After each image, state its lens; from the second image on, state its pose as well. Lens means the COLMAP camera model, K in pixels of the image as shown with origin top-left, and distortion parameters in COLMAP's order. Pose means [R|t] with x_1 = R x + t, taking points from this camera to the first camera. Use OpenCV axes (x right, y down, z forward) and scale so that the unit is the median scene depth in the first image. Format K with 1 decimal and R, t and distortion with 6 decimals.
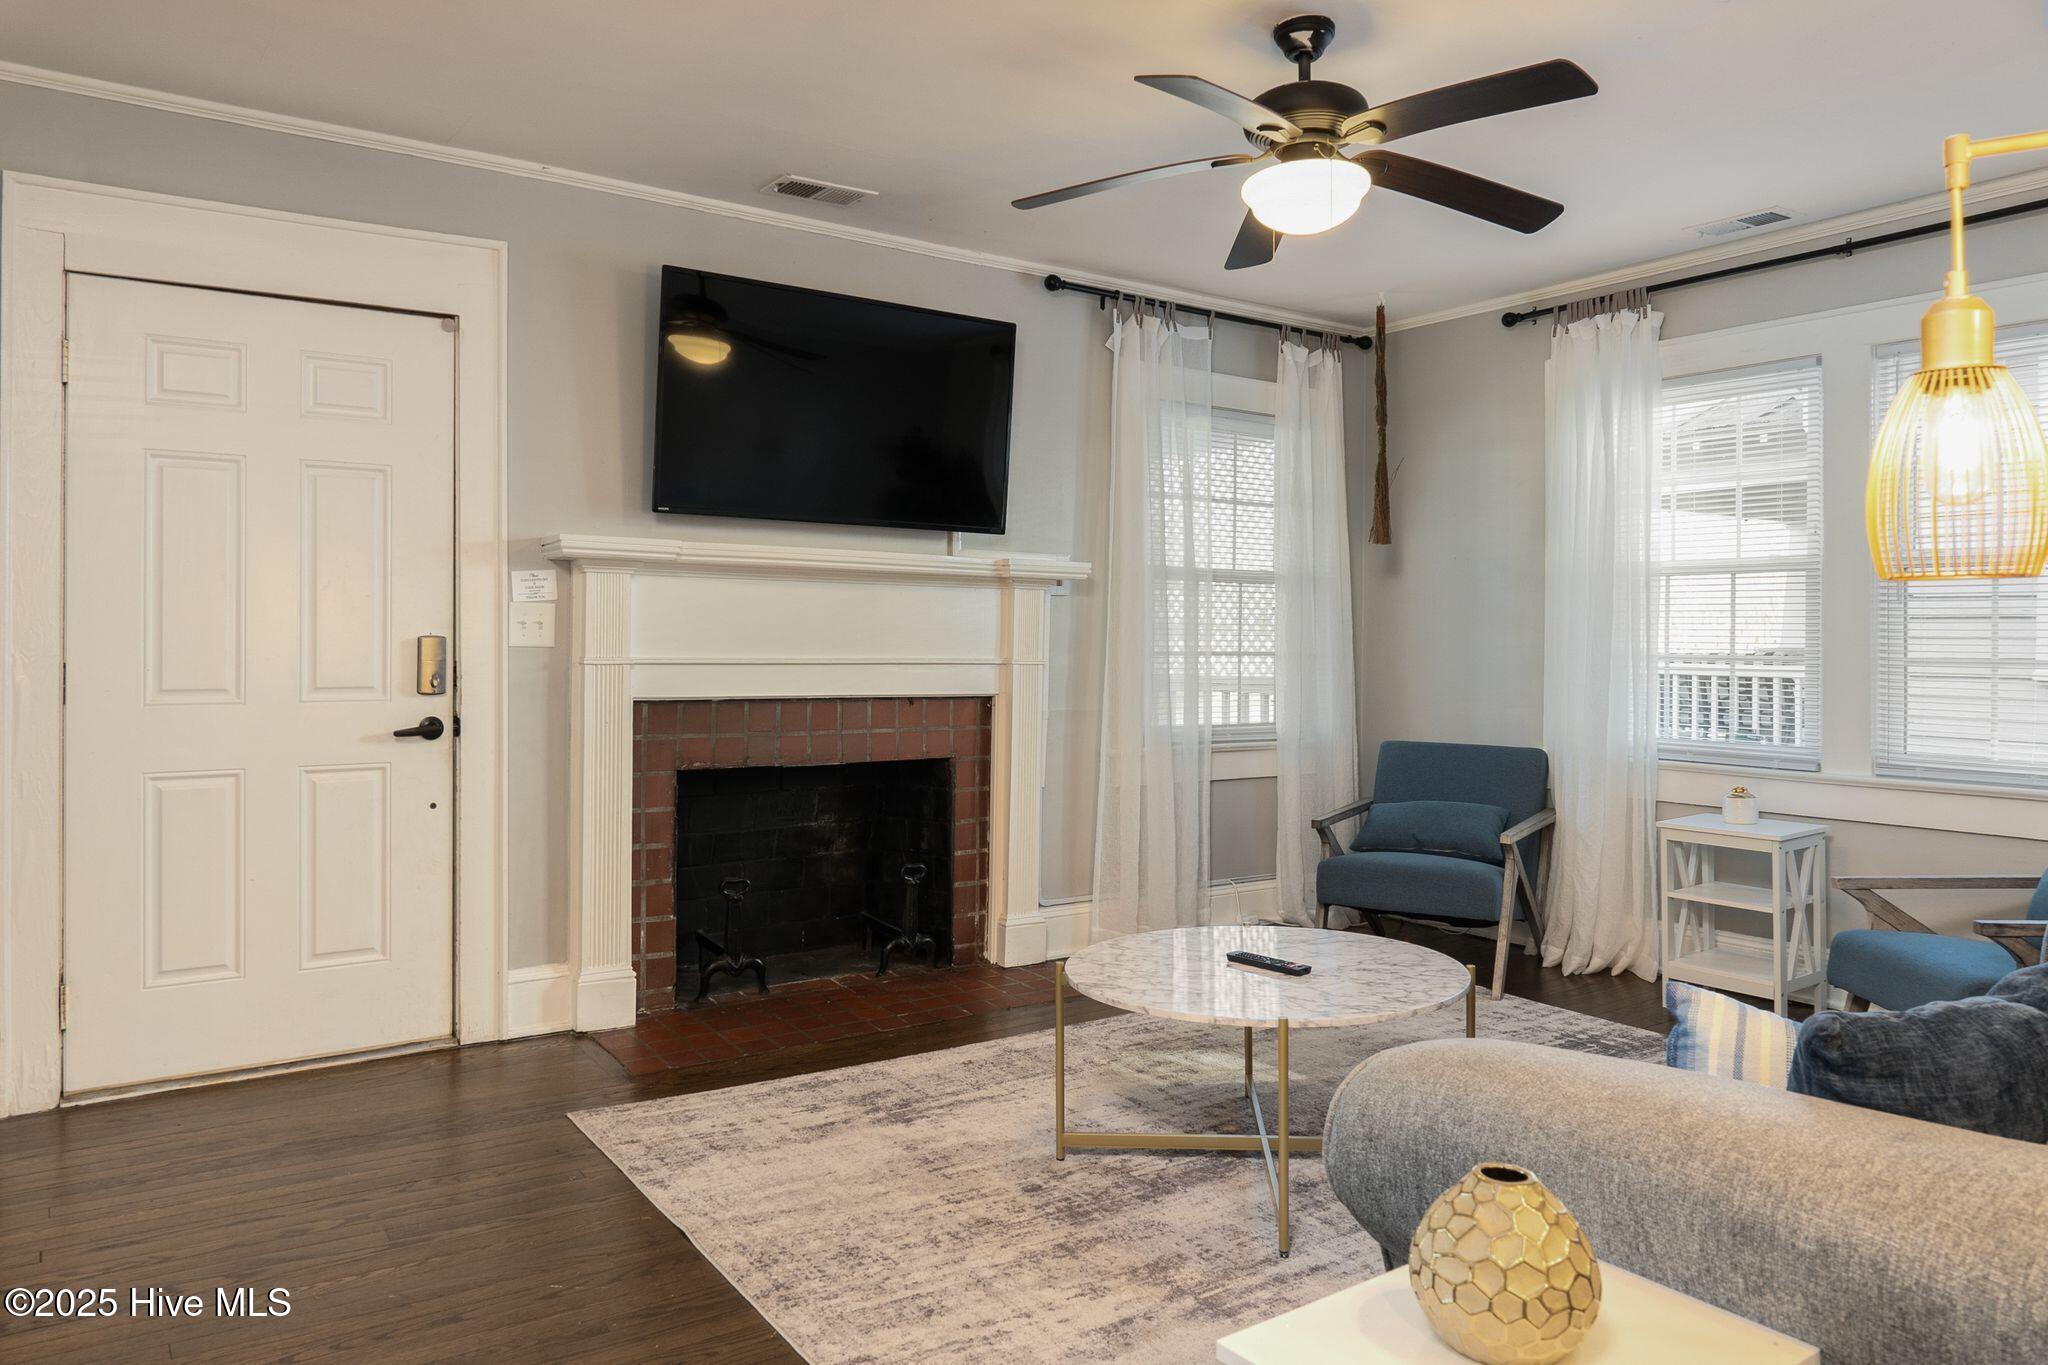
lens RADIAL K [[1407.0, 0, 1026.1], [0, 1407.0, 661.1], [0, 0, 1]] dist [-0.020040, -0.002173]
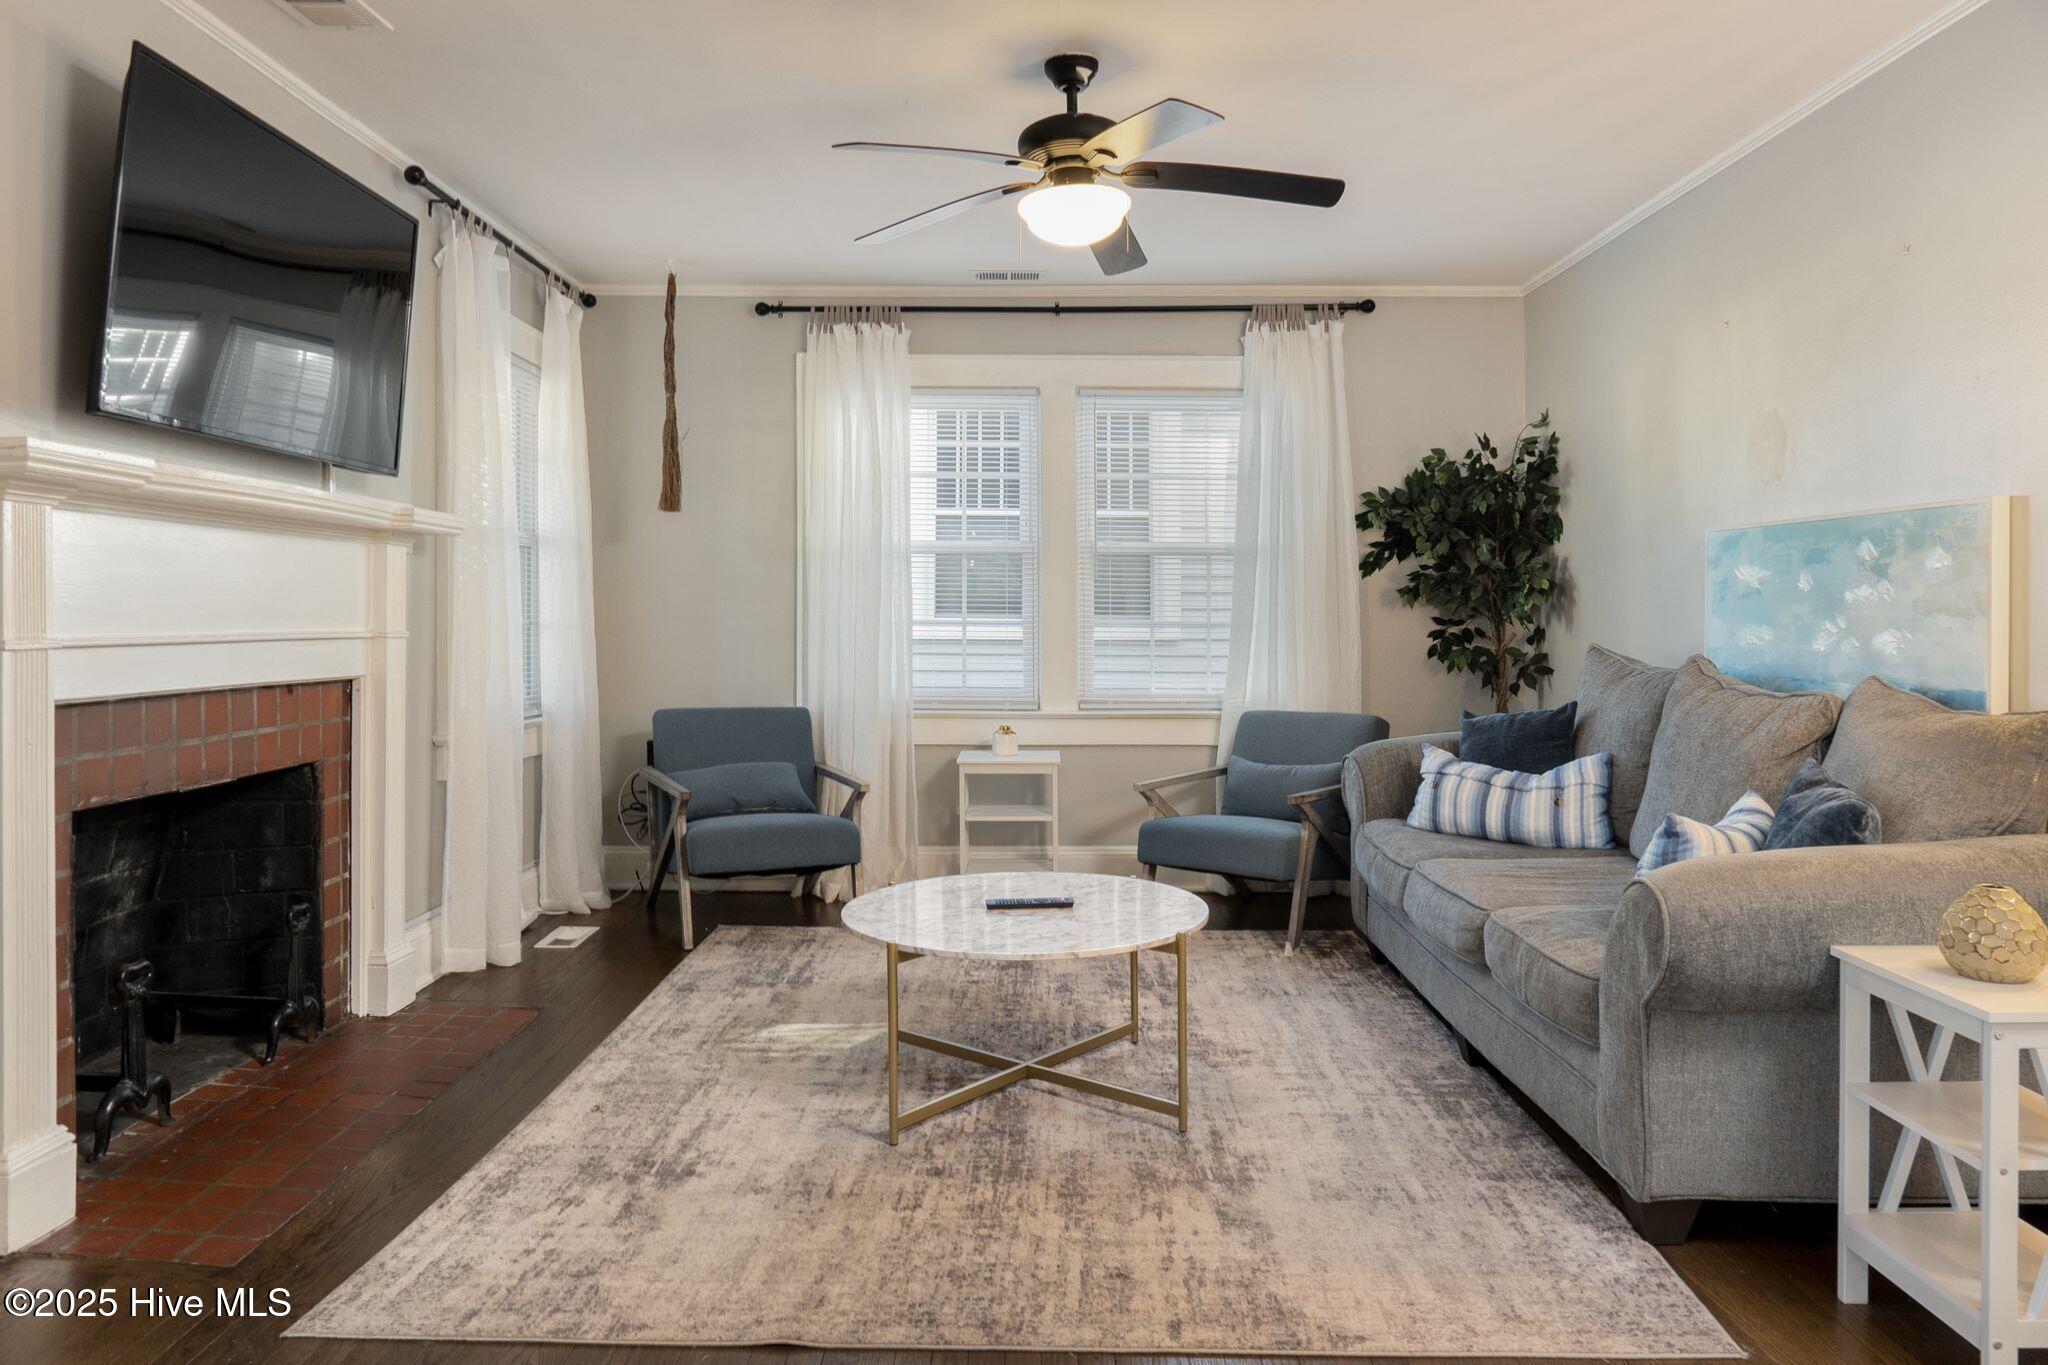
lens RADIAL K [[1407.0, 0, 1060.6], [0, 1407.0, 626.9], [0, 0, 1]] dist [-0.020040, -0.002173]
pose [[0.558348, -0.011144, 0.829532, -0.668514], [0.012753, 0.999907, 0.004849, -0.004767], [-0.829509, 0.007871, 0.558438, 0.341091]]
